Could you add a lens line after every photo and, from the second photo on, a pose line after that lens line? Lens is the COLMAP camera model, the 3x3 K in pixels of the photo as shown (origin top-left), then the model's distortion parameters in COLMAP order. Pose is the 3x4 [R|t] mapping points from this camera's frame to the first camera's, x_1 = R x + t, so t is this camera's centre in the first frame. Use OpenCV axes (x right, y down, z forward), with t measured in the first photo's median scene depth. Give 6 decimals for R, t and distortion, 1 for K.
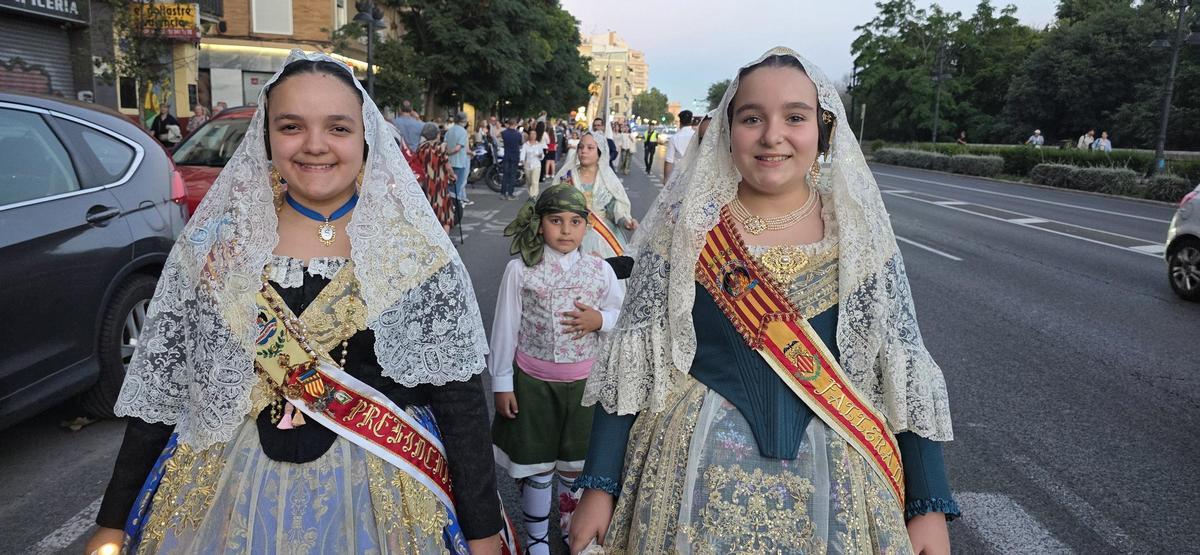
lens RADIAL K [[795.8, 0, 599.5], [0, 795.8, 263.1], [0, 0, 1]] dist [0.063887, -0.066353]
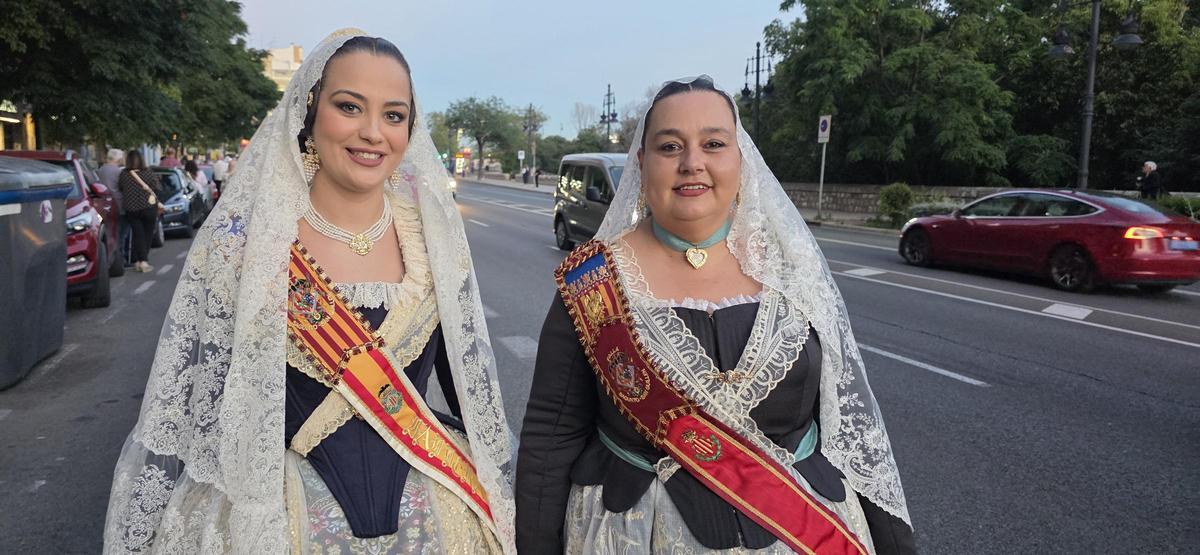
lens RADIAL K [[791.5, 0, 581.1], [0, 791.5, 272.5], [0, 0, 1]] dist [0.079081, -0.088566]
pose [[0.939837, -0.059589, 0.336386, -0.001838], [0.069915, 0.997379, -0.018655, -0.140315], [-0.334392, 0.041051, 0.941540, 0.817888]]
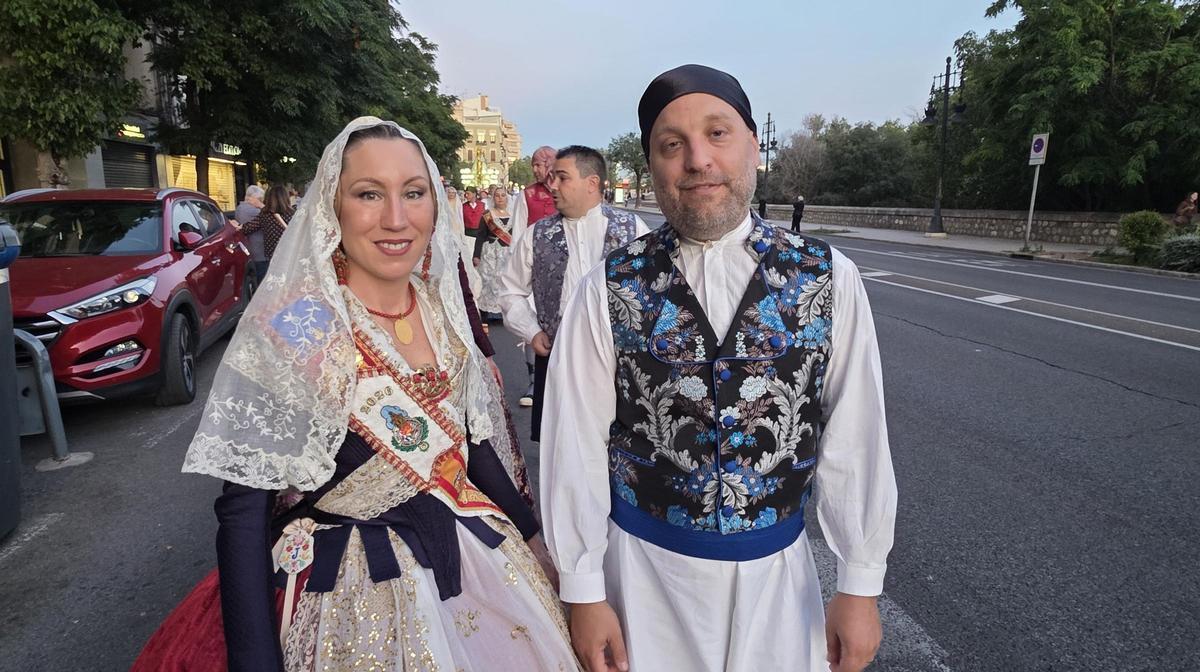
lens RADIAL K [[680.9, 0, 583.9], [0, 680.9, 332.8], [0, 0, 1]] dist [-0.001835, 0.002198]
pose [[0.988061, -0.057543, 0.142912, 0.009967], [0.052990, 0.997965, 0.035472, -0.160503], [-0.144662, -0.027476, 0.989100, 0.933517]]
